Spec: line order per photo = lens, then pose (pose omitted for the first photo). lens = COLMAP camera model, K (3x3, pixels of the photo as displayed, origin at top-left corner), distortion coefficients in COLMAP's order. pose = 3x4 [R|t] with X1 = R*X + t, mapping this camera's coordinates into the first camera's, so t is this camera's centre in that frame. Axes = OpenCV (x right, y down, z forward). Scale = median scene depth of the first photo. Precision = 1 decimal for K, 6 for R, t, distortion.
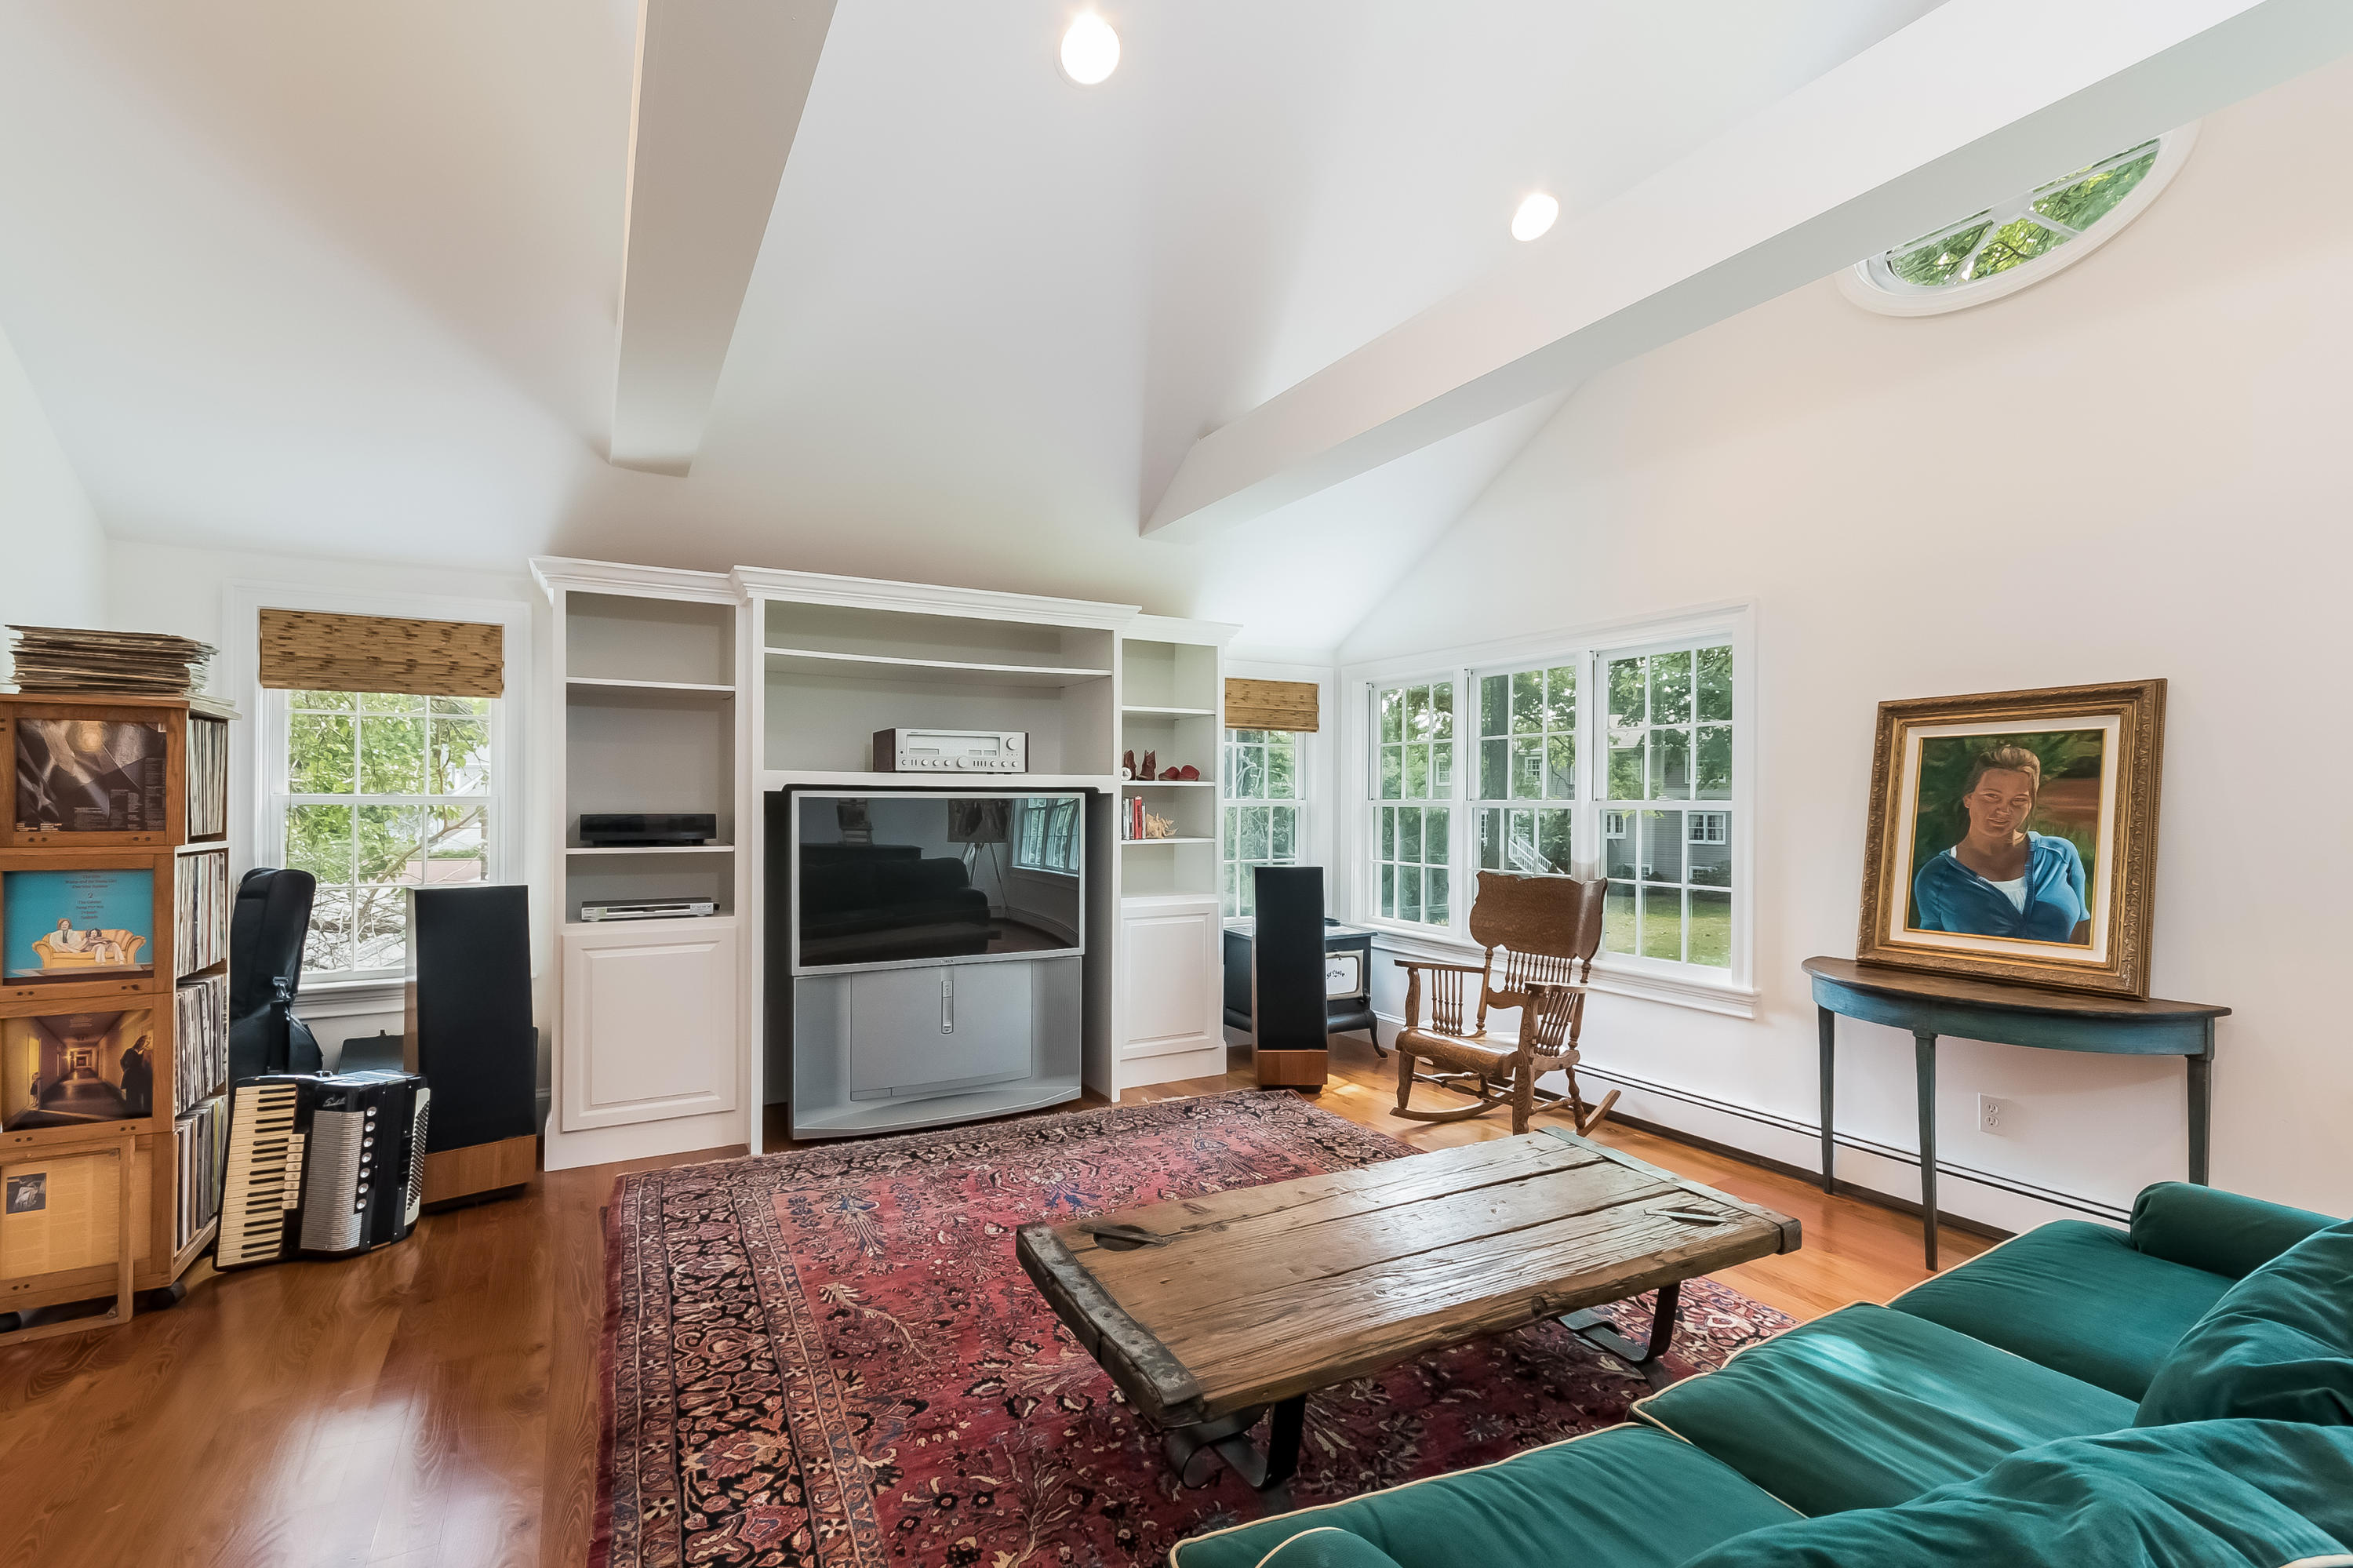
lens RADIAL K [[1037.7, 0, 1164.3], [0, 1037.7, 794.3], [0, 0, 1]] dist [0.003828, -0.000194]
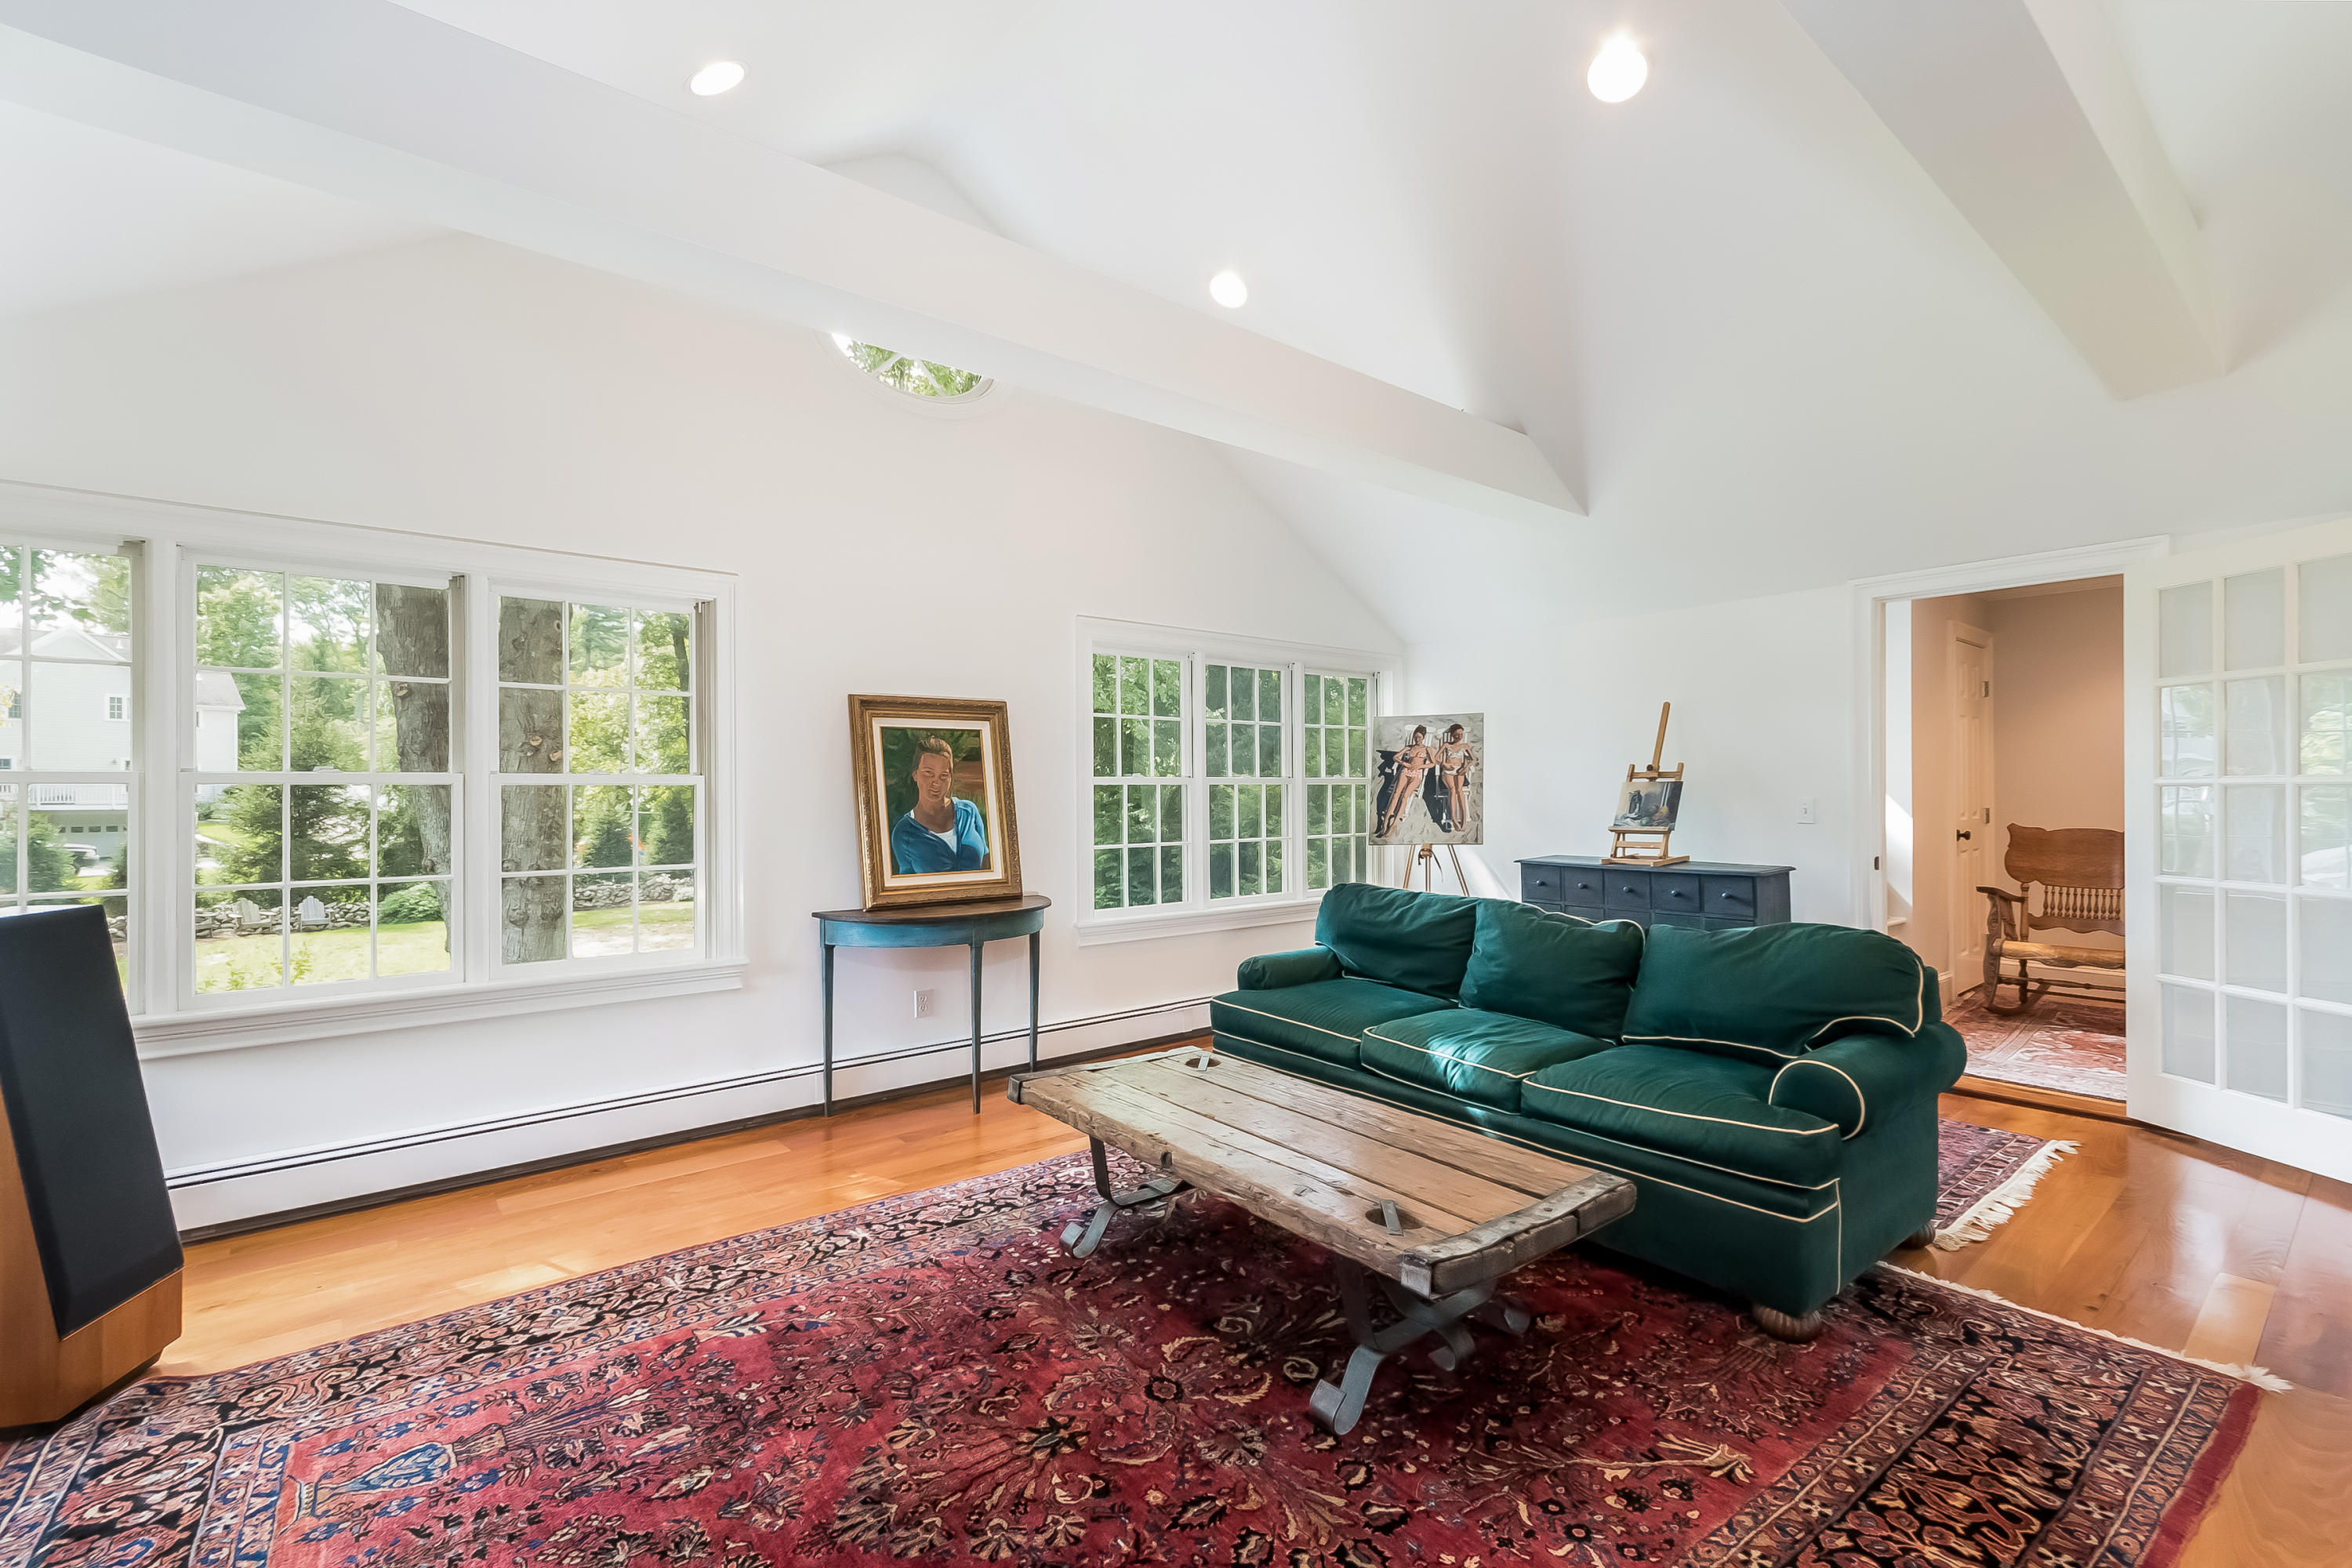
lens RADIAL K [[1052.0, 0, 1176.0], [0, 1052.0, 784.0], [0, 0, 1]] dist [-0.000050, -0.000132]
pose [[-0.179780, 0.005741, 0.983690, -0.603344], [0.001528, 0.999983, -0.005557, 0.023789], [-0.983706, 0.000504, -0.179785, 0.871013]]
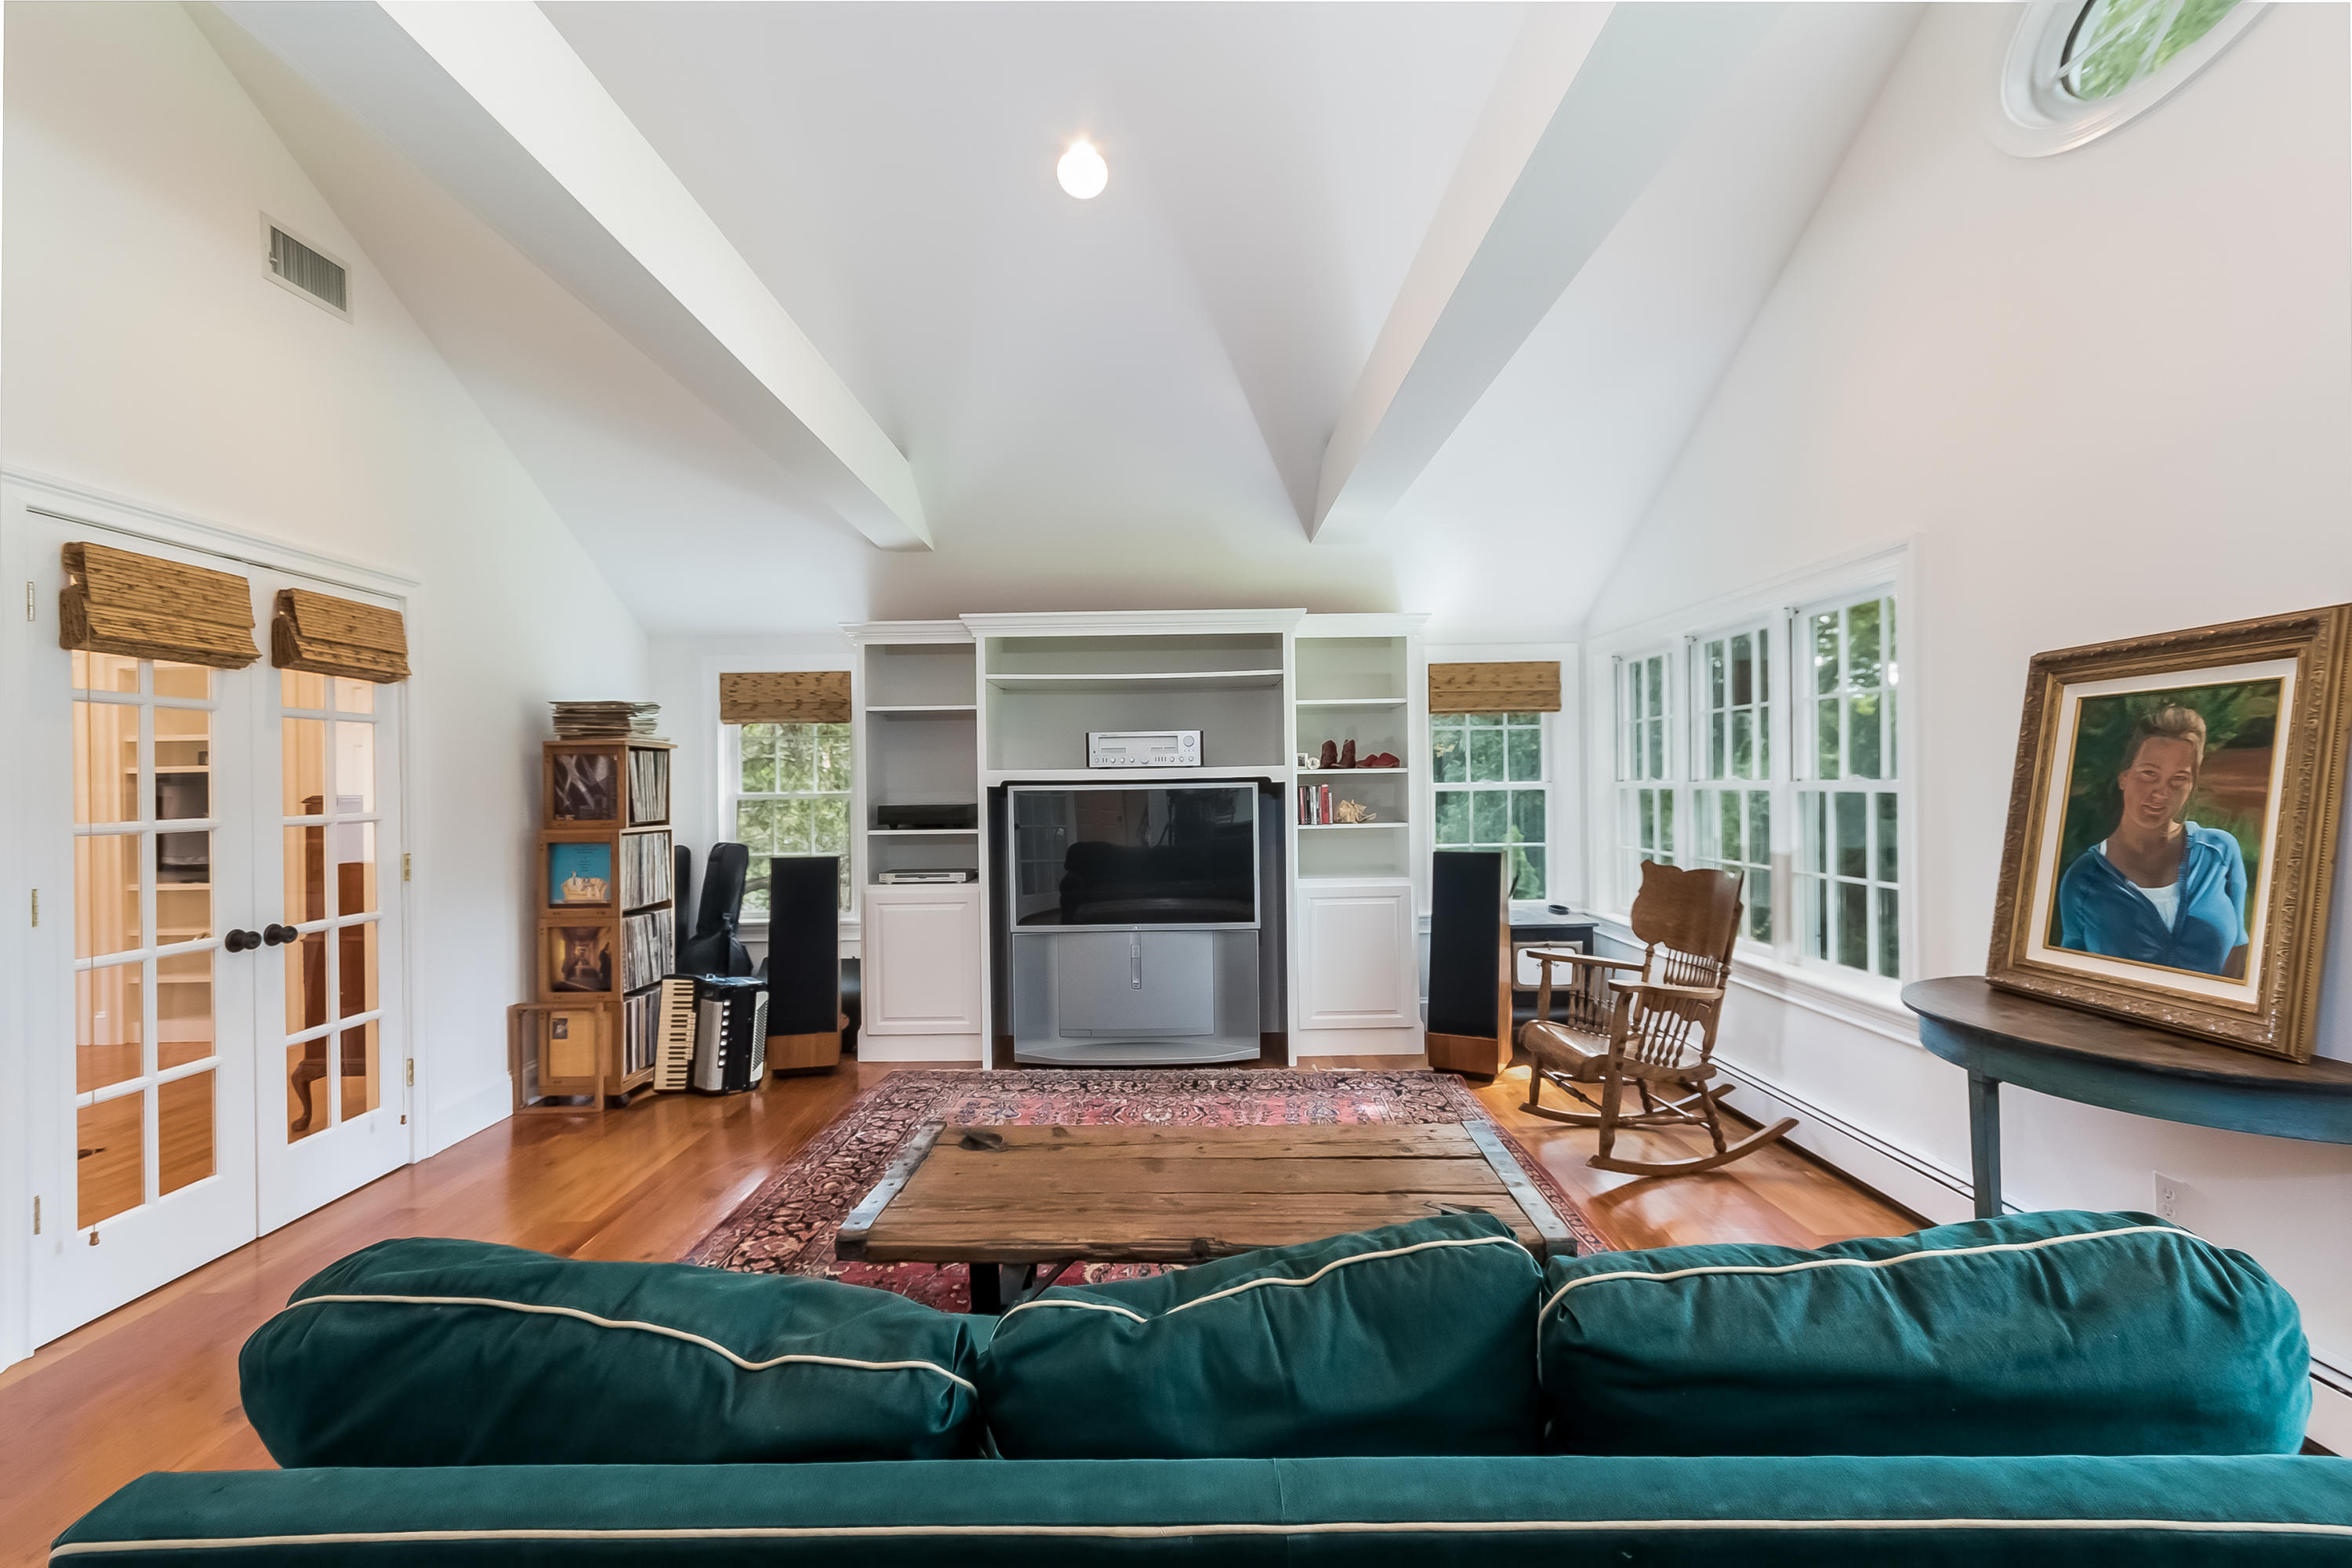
lens RADIAL K [[1013.8, 0, 1173.8], [0, 1013.8, 775.7], [0, 0, 1]] dist [0.001607, 0.000111]
pose [[0.873023, -0.020300, -0.487257, 0.506037], [0.020873, 0.999773, -0.004254, -0.007768], [0.487233, -0.006456, 0.873248, 0.020446]]
